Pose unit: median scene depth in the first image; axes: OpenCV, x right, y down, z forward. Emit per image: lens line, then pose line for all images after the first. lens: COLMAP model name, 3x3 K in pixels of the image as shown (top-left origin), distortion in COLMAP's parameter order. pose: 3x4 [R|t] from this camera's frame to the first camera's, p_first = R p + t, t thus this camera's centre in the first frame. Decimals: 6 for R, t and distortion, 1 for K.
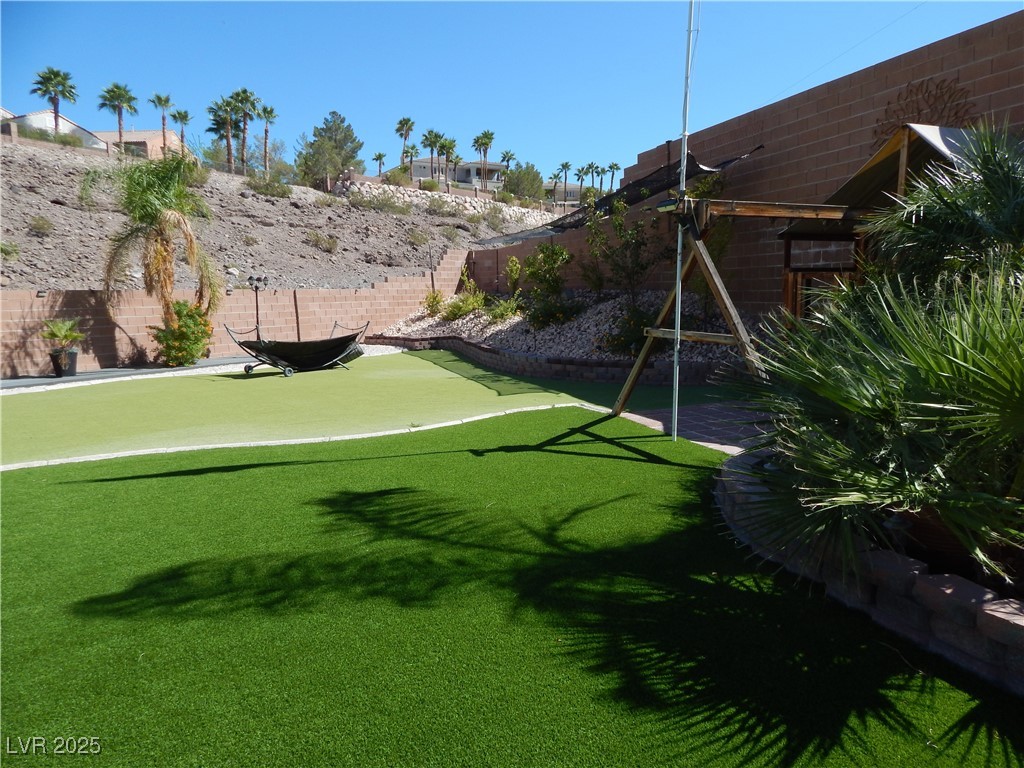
lens RADIAL K [[678.0, 0, 512.1], [0, 678.0, 384.9], [0, 0, 1]] dist [0.004525, -0.002197]
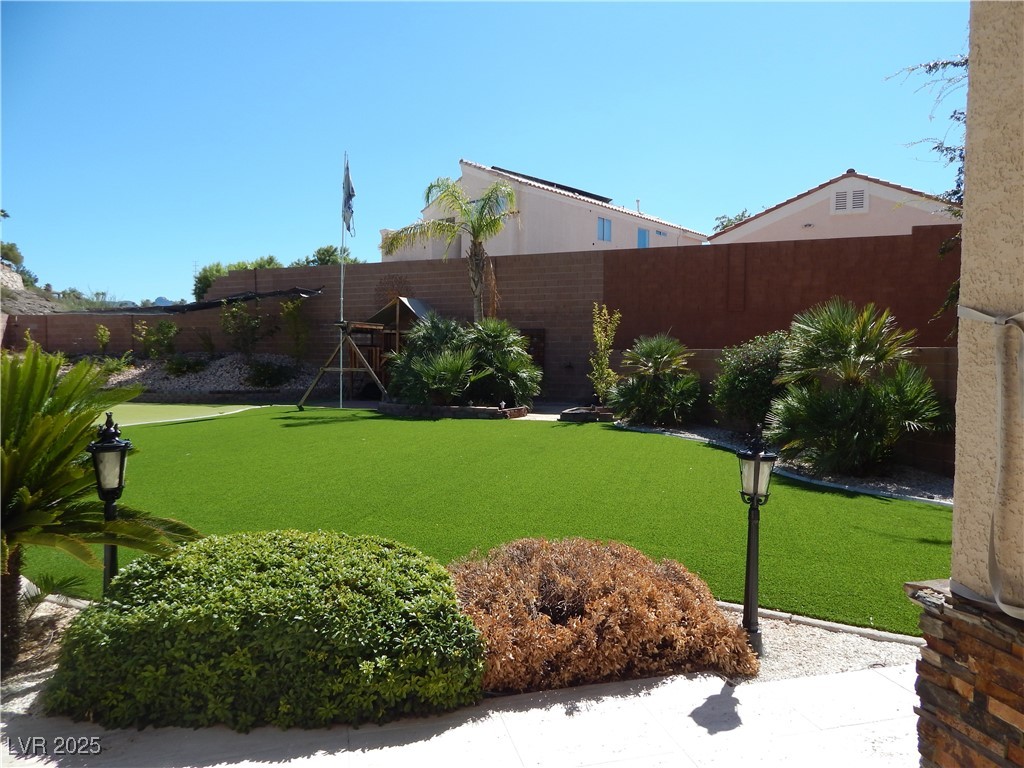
lens RADIAL K [[678.0, 0, 513.2], [0, 678.0, 383.2], [0, 0, 1]] dist [0.004525, -0.002197]
pose [[0.667563, -0.015818, 0.744385, -0.131863], [0.089110, 0.994286, -0.058785, 0.020358], [-0.739202, 0.105575, 0.665158, -0.131212]]
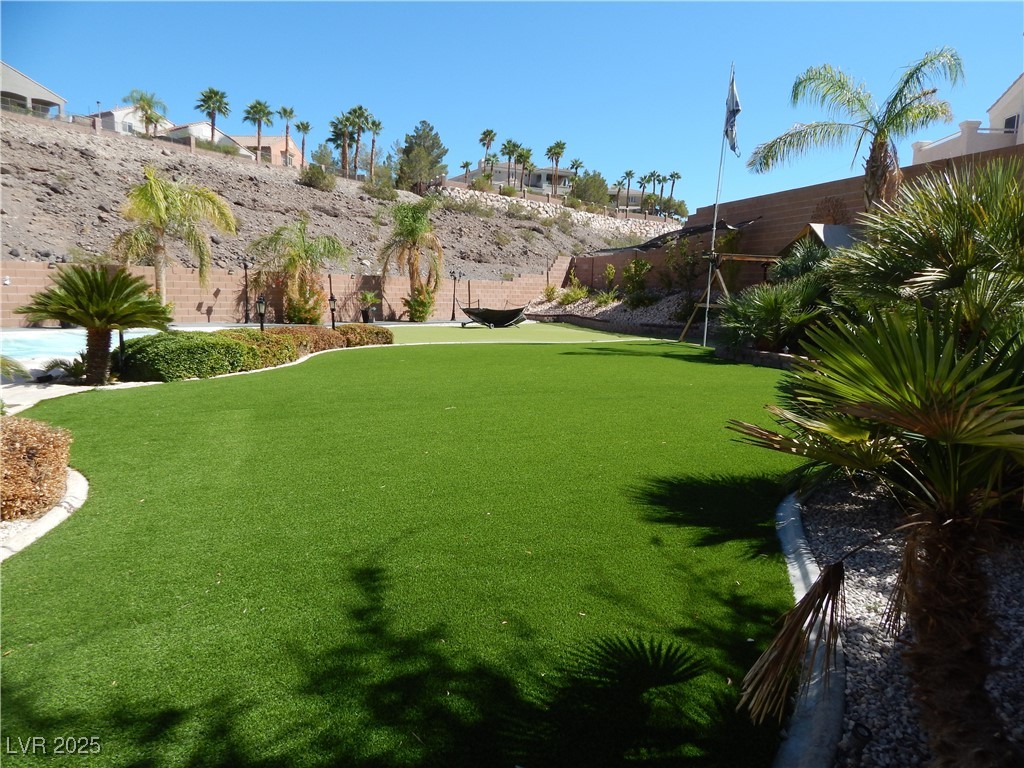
lens RADIAL K [[678.0, 0, 509.2], [0, 678.0, 382.6], [0, 0, 1]] dist [0.004525, -0.002197]
pose [[0.995993, 0.053283, -0.071830, -0.030159], [-0.053159, 0.998579, 0.003638, 0.024744], [0.071922, 0.000195, 0.997410, -0.160563]]
